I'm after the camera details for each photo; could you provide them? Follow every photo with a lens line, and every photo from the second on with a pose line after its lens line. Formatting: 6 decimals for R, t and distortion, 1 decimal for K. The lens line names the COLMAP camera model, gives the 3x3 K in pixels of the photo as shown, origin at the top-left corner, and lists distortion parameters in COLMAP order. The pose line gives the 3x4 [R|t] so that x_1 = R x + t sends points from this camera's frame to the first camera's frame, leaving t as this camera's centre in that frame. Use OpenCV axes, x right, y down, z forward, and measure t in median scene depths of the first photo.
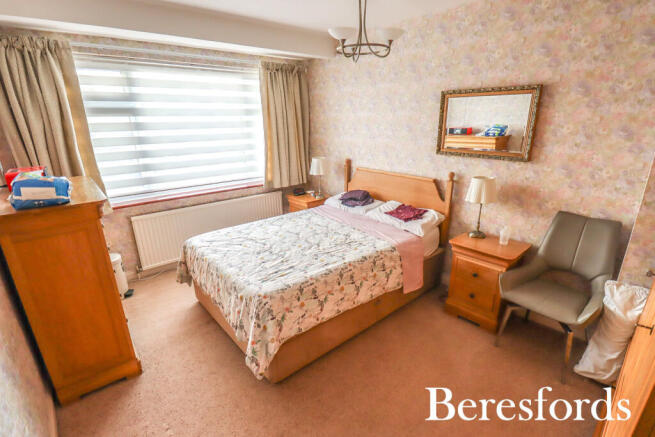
lens RADIAL K [[320.0, 0, 326.2], [0, 320.0, 228.5], [0, 0, 1]] dist [-0.000391, -0.000262]
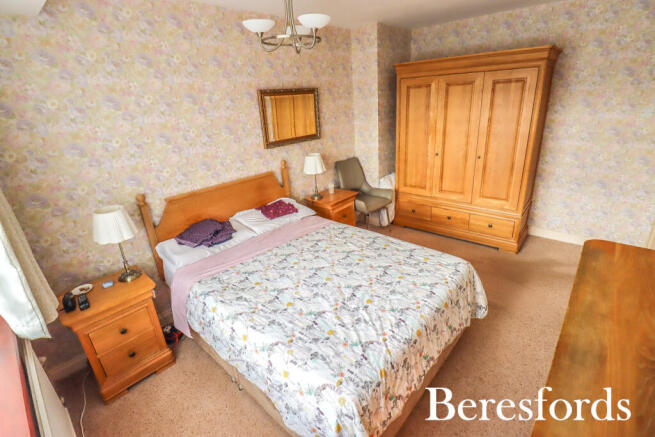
lens RADIAL K [[309.7, 0, 338.2], [0, 309.7, 212.7], [0, 0, 1]] dist [0.001301, -0.014133]
pose [[-0.145204, -0.328016, 0.933446, -0.728457], [0.389265, 0.848419, 0.358690, -0.336470], [-0.909609, 0.415441, 0.004491, 0.890171]]
